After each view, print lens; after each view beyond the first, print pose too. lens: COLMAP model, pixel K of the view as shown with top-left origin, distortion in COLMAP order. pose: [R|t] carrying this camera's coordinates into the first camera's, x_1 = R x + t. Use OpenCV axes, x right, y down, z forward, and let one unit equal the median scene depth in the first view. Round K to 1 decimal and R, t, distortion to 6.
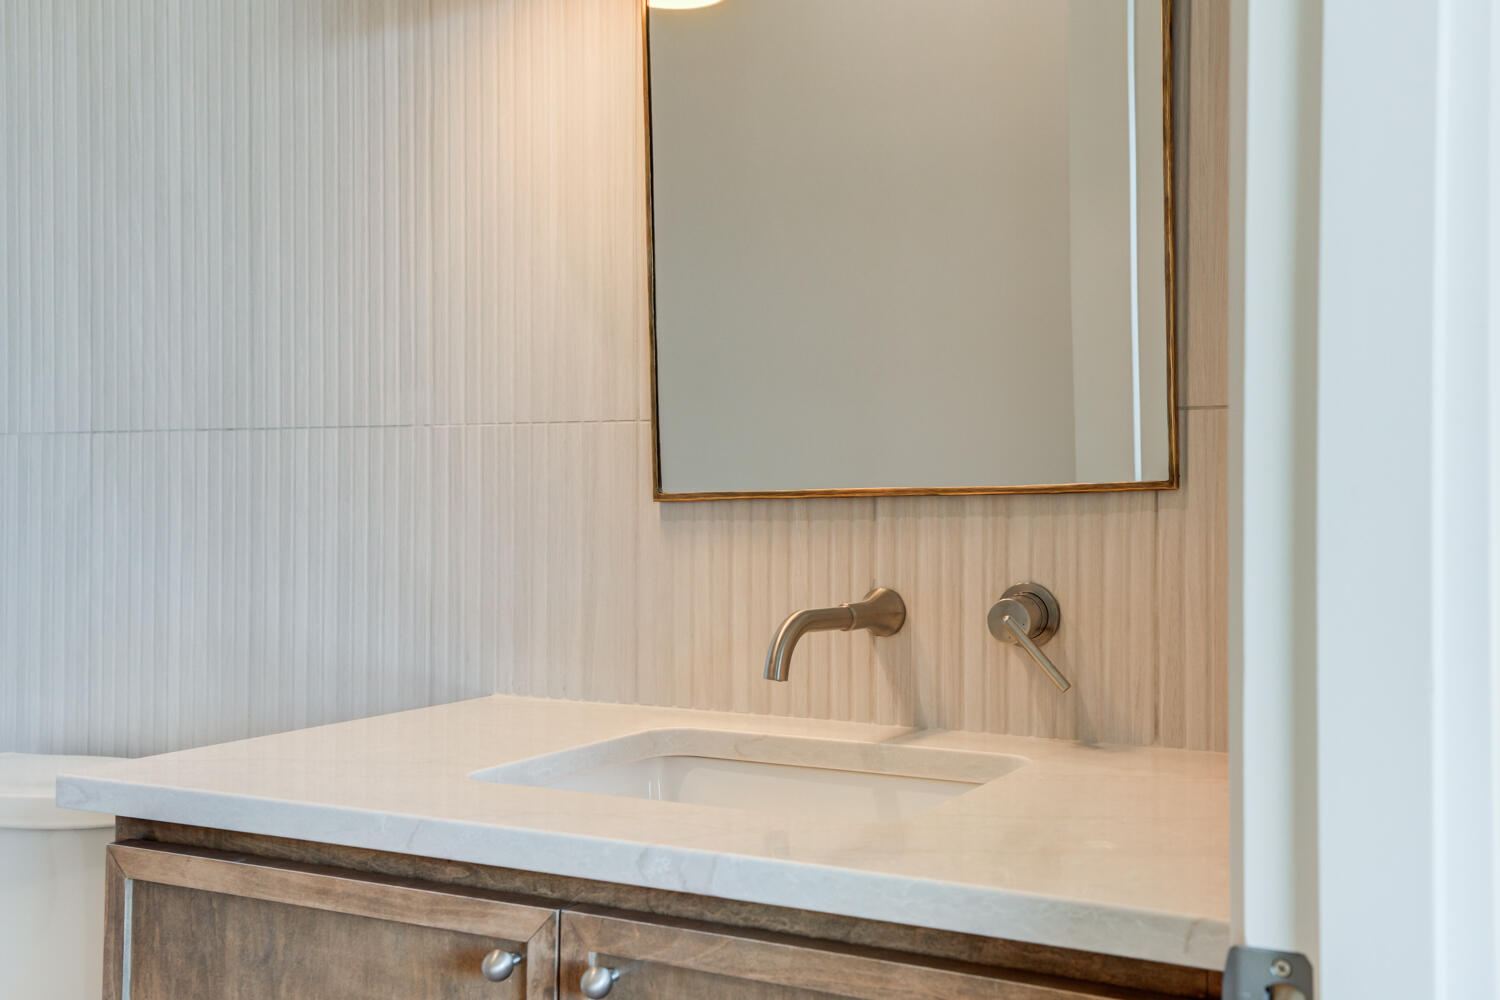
lens RADIAL K [[1513.8, 0, 750.0], [0, 1513.8, 500.0], [0, 0, 1]] dist [0.070409, -0.015215]
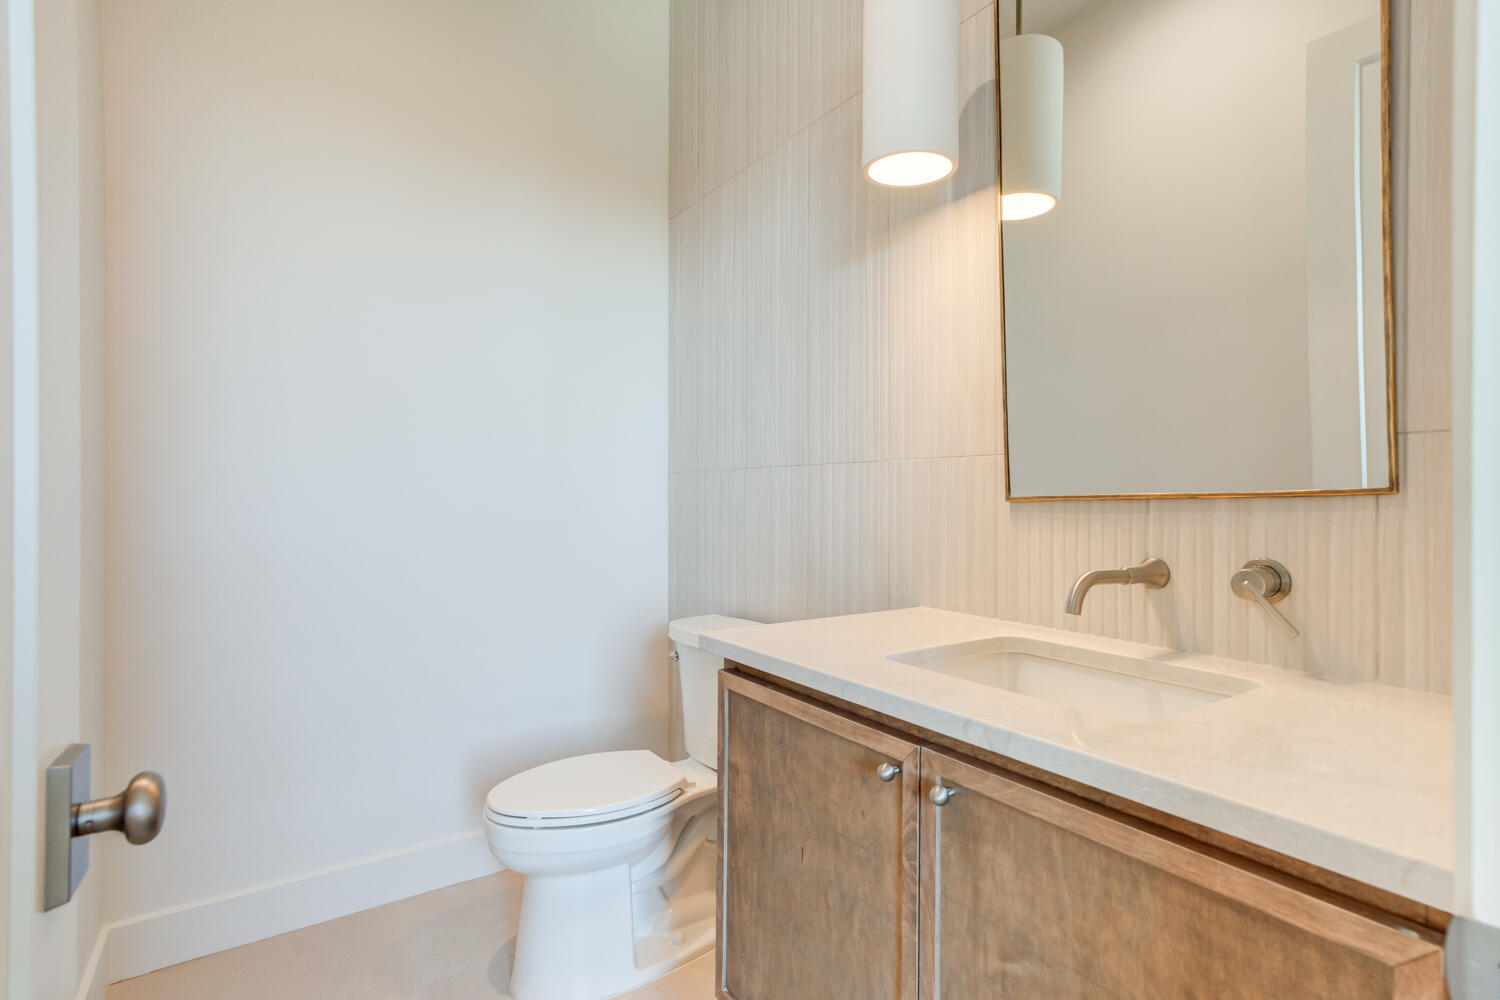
lens RADIAL K [[733.6, 0, 752.1], [0, 733.6, 497.5], [0, 0, 1]] dist [-0.000569, 0.007935]
pose [[0.900963, -0.000412, -0.433896, 0.047670], [-0.001160, 0.999994, -0.003358, -0.000667], [0.433895, 0.003528, 0.900957, 0.159705]]
